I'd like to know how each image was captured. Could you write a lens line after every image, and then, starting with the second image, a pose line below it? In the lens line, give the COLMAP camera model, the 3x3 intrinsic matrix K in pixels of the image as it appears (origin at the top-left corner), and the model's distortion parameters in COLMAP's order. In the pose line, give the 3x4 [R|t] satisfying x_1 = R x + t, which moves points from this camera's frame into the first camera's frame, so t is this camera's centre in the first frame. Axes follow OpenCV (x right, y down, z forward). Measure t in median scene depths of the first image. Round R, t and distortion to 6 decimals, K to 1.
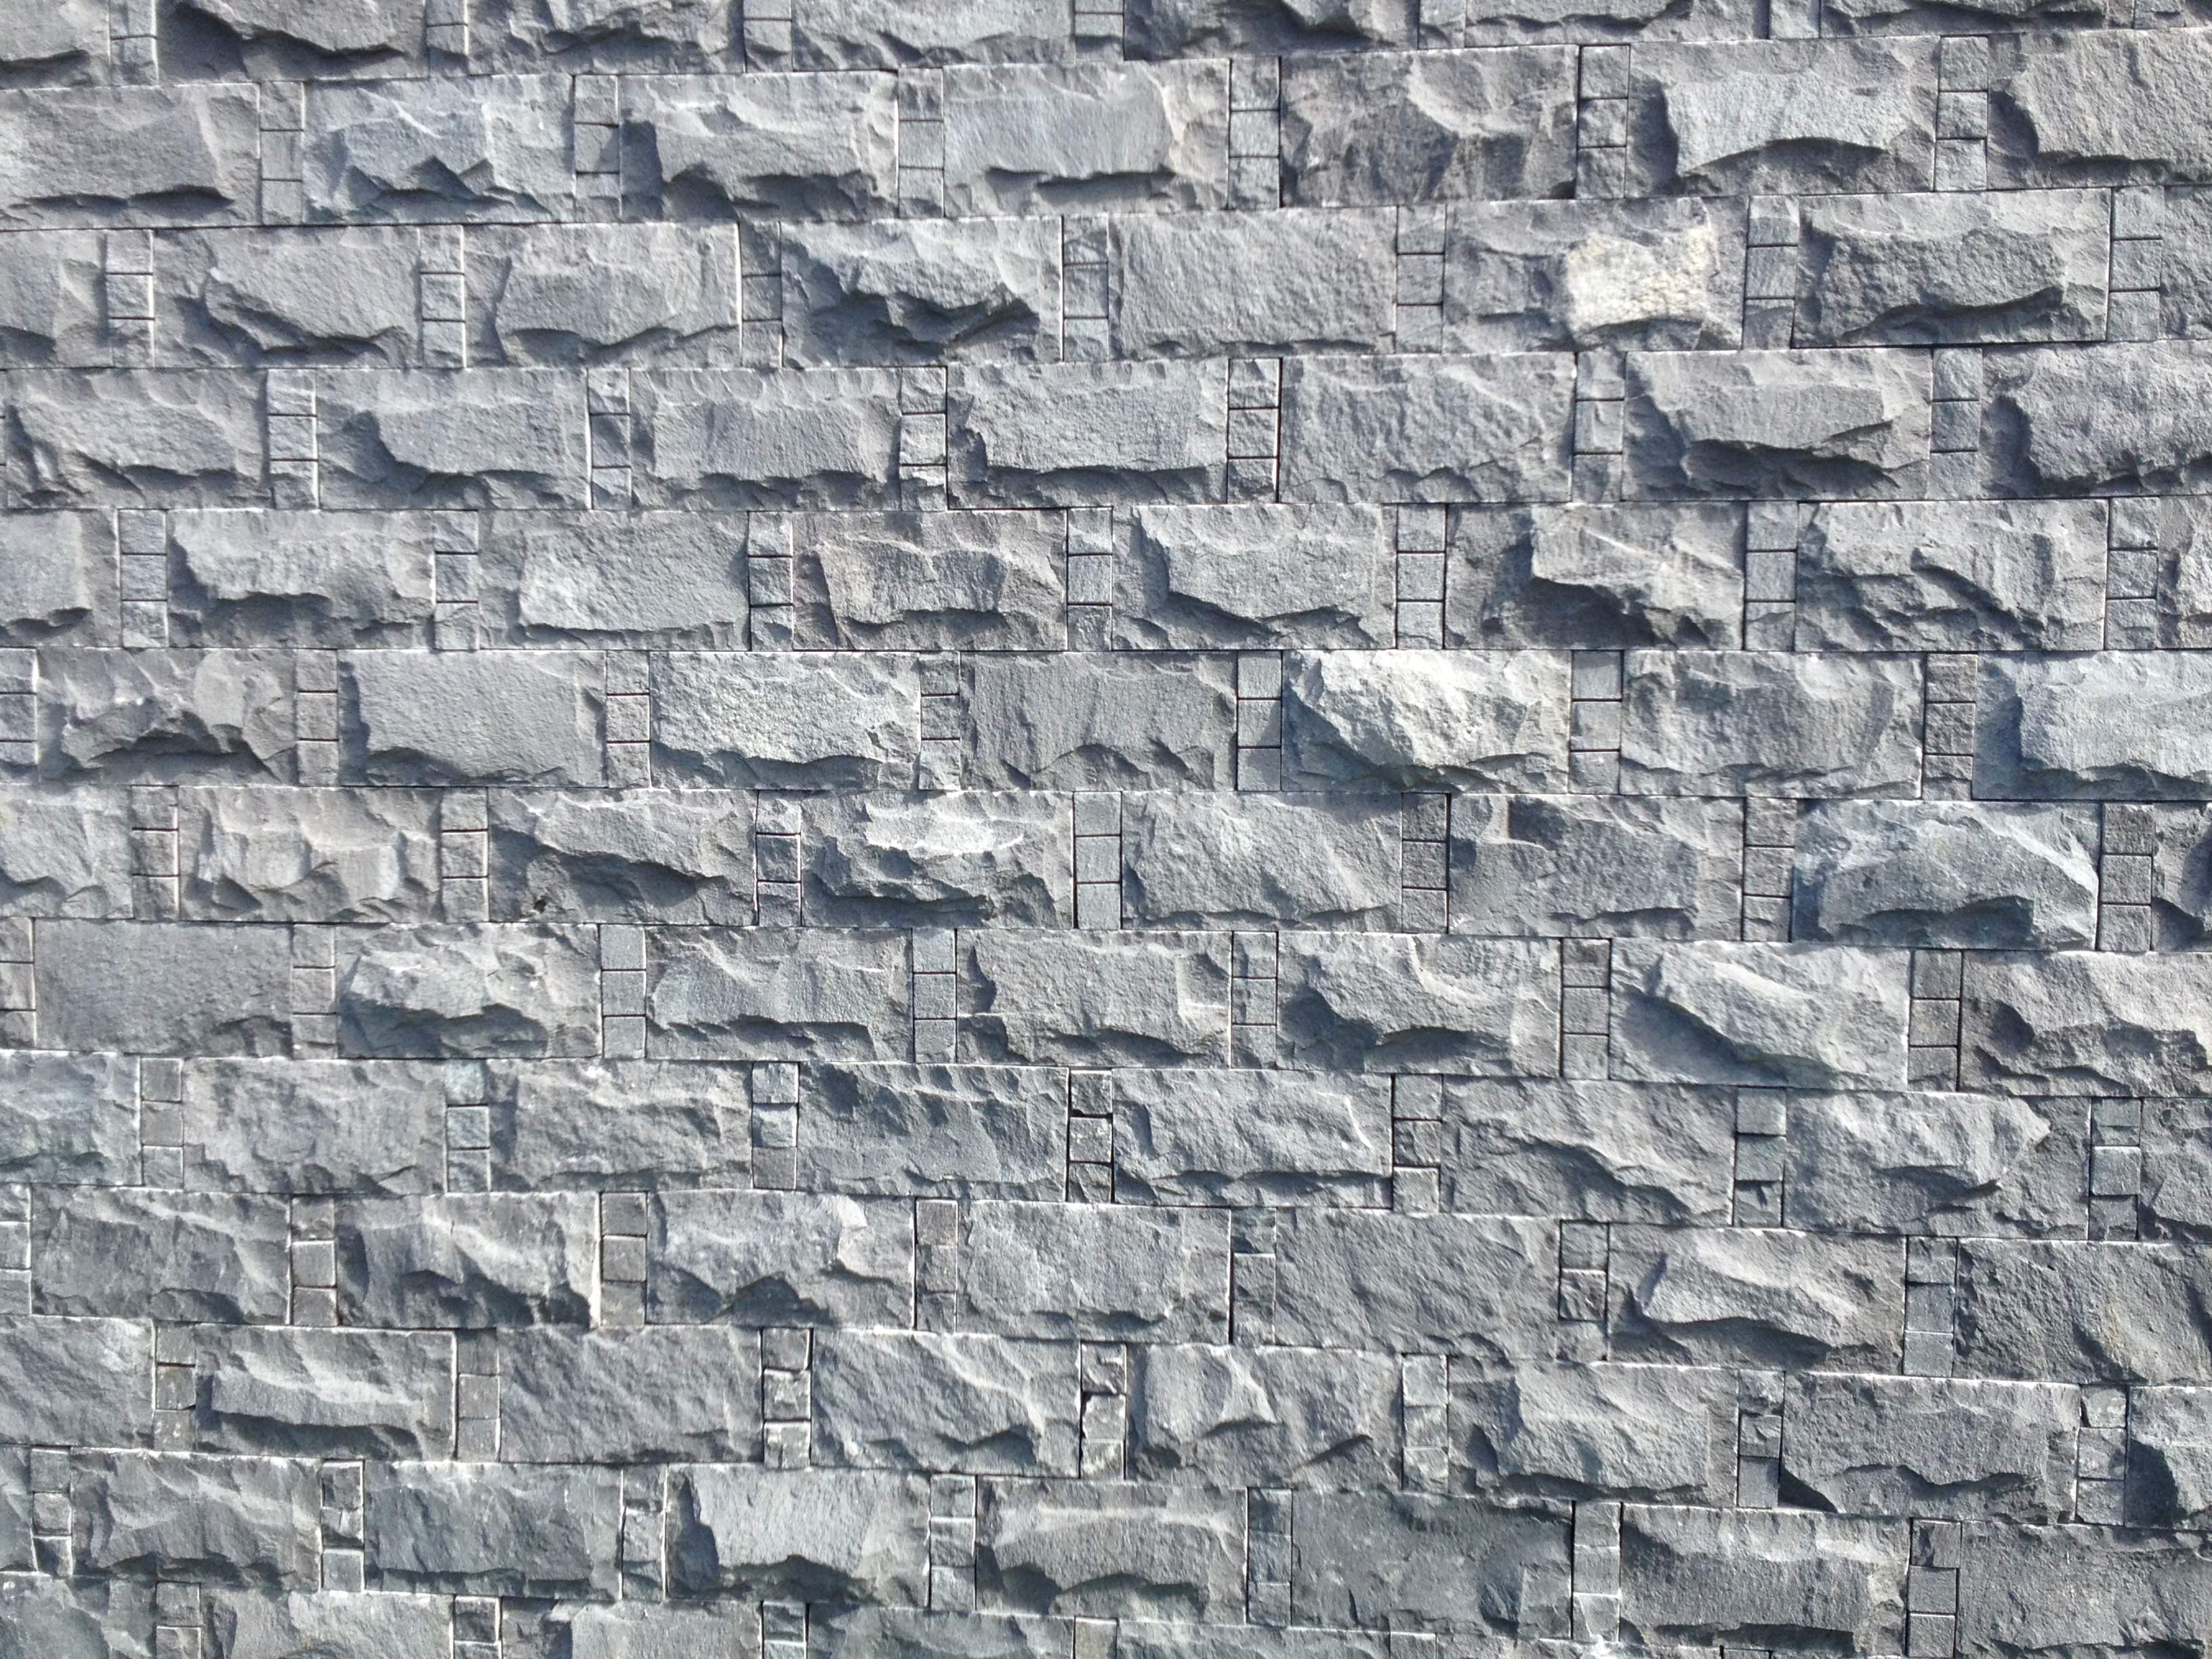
lens RADIAL K [[2691.3, 0, 1106.9], [0, 2691.3, 816.4], [0, 0, 1]] dist [0.075155, 0.000000]
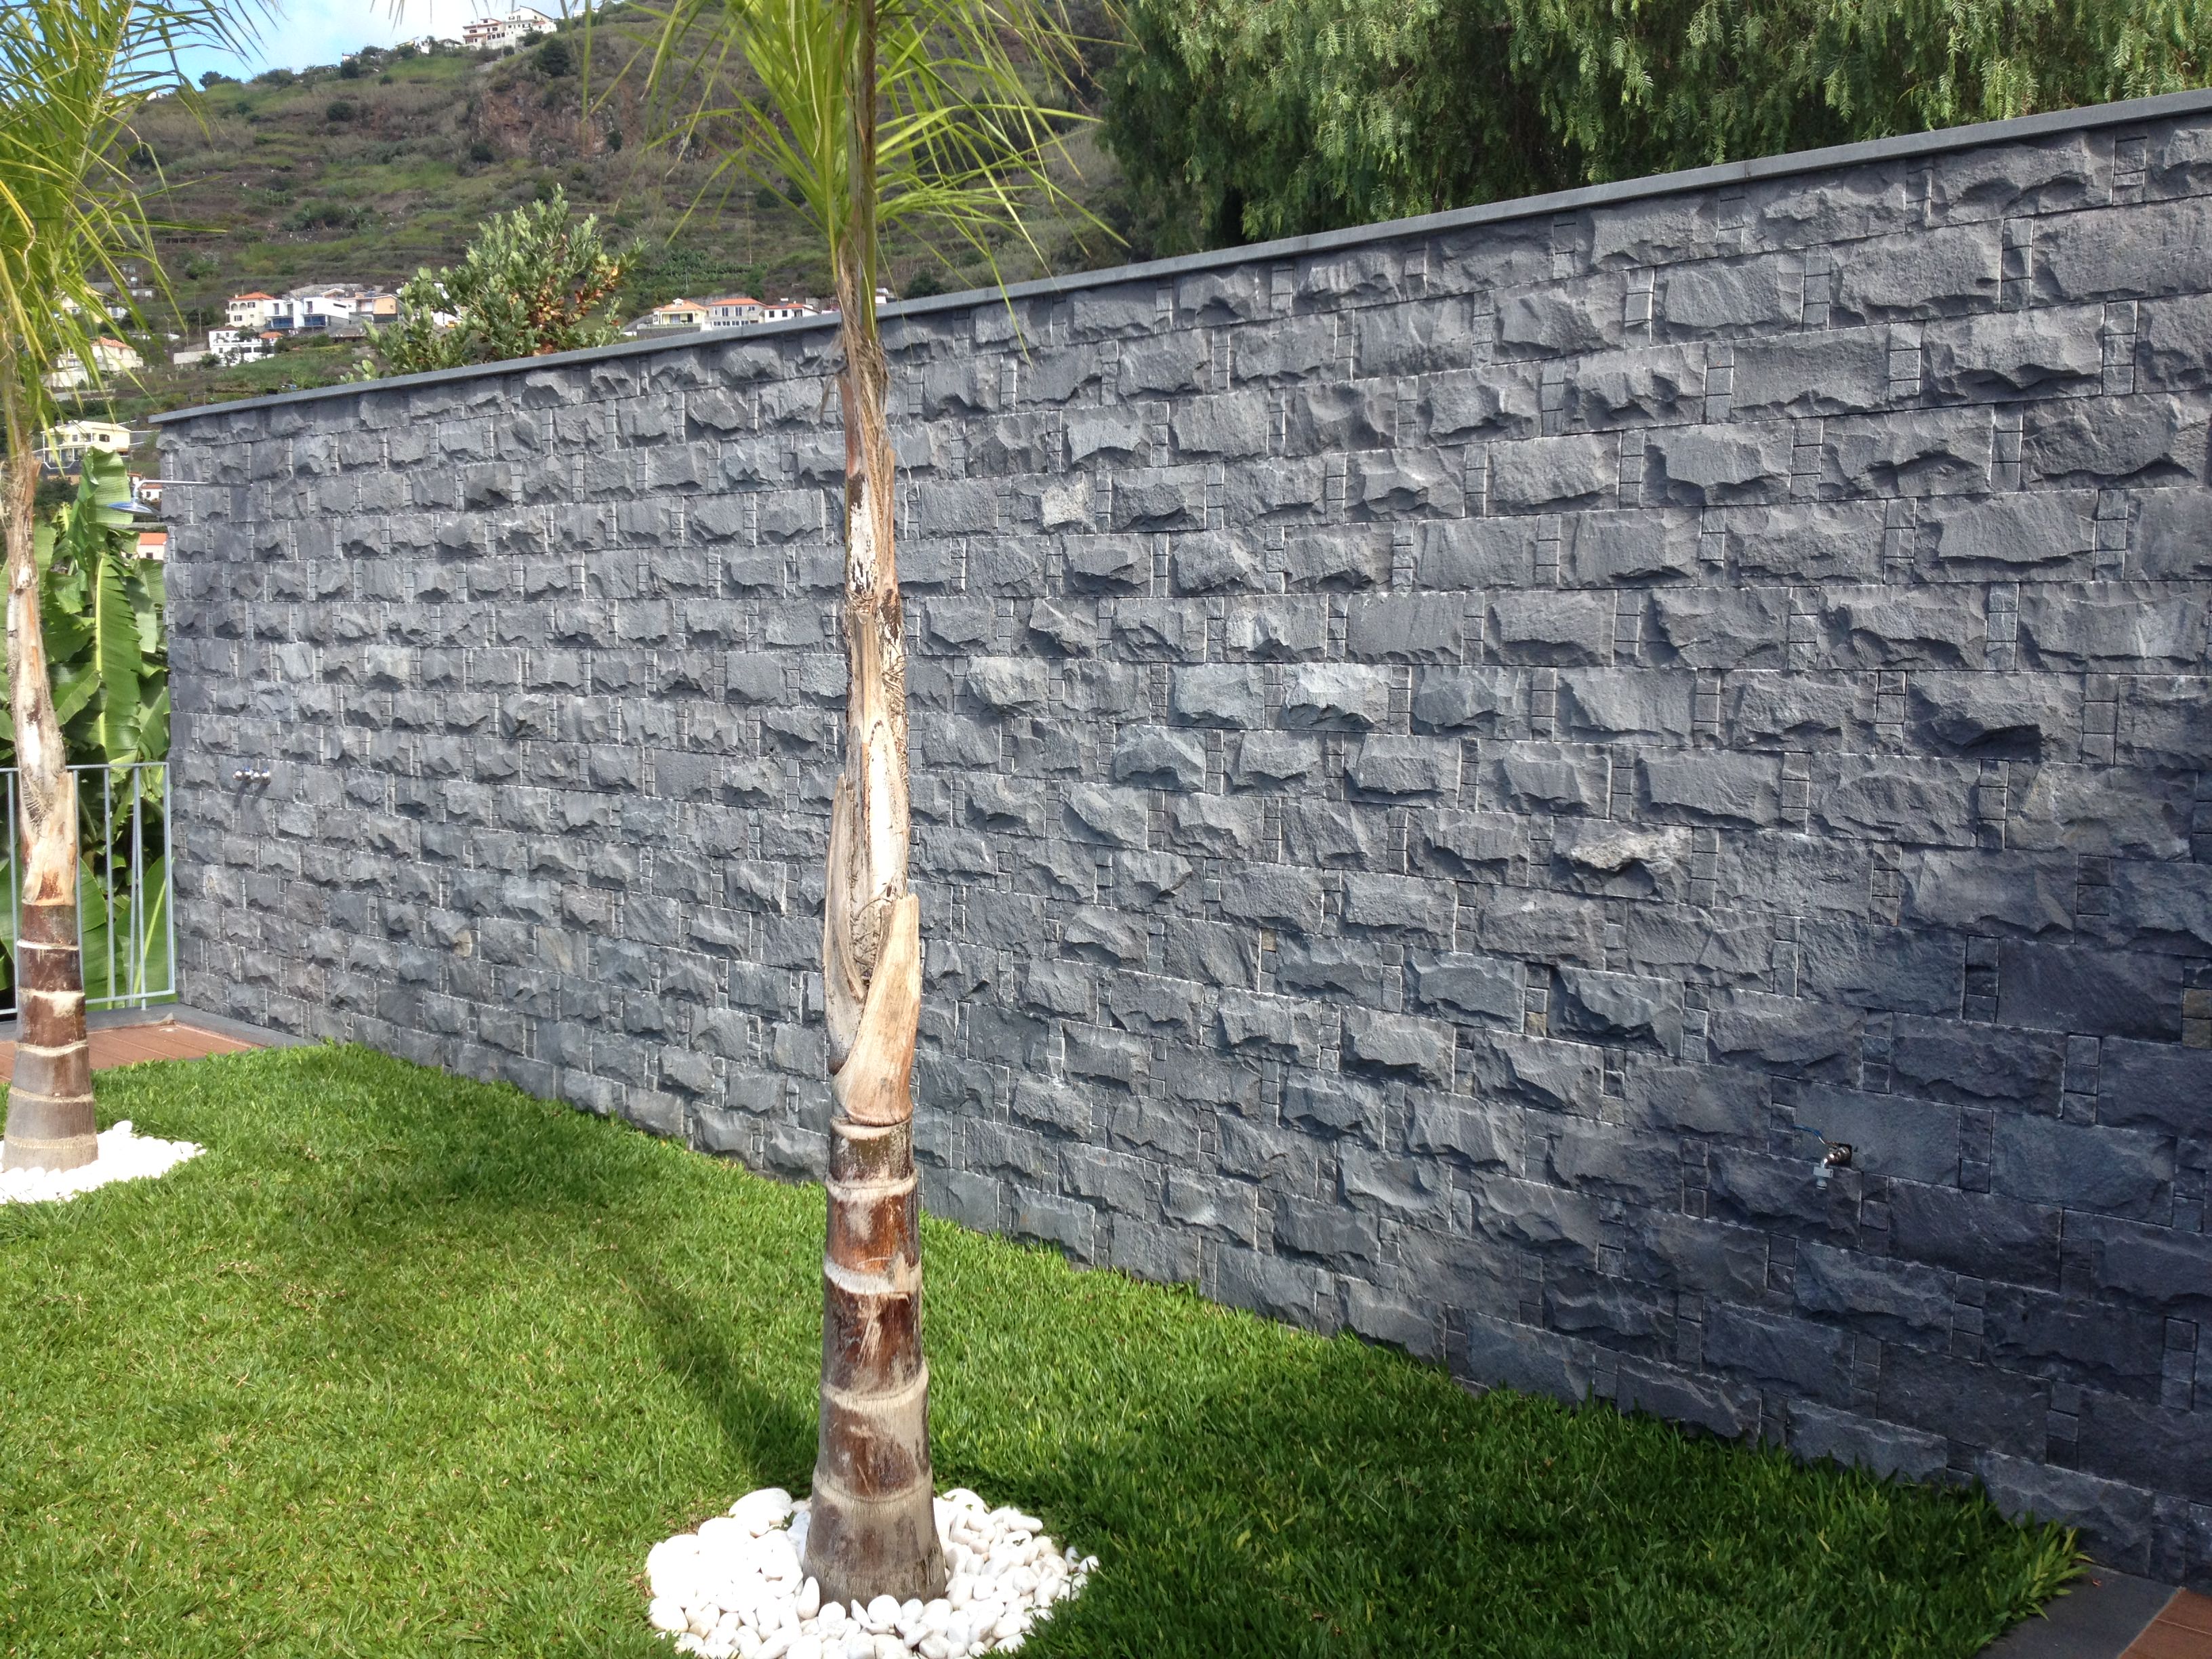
lens RADIAL K [[2180.6, 0, 1105.0], [0, 2180.6, 835.0], [0, 0, 1]] dist [0.068478, 0.000000]
pose [[0.799195, 0.066715, -0.597358, 1.369290], [-0.066920, 0.997519, 0.021875, 0.048774], [0.597335, 0.022492, 0.801676, -0.519922]]
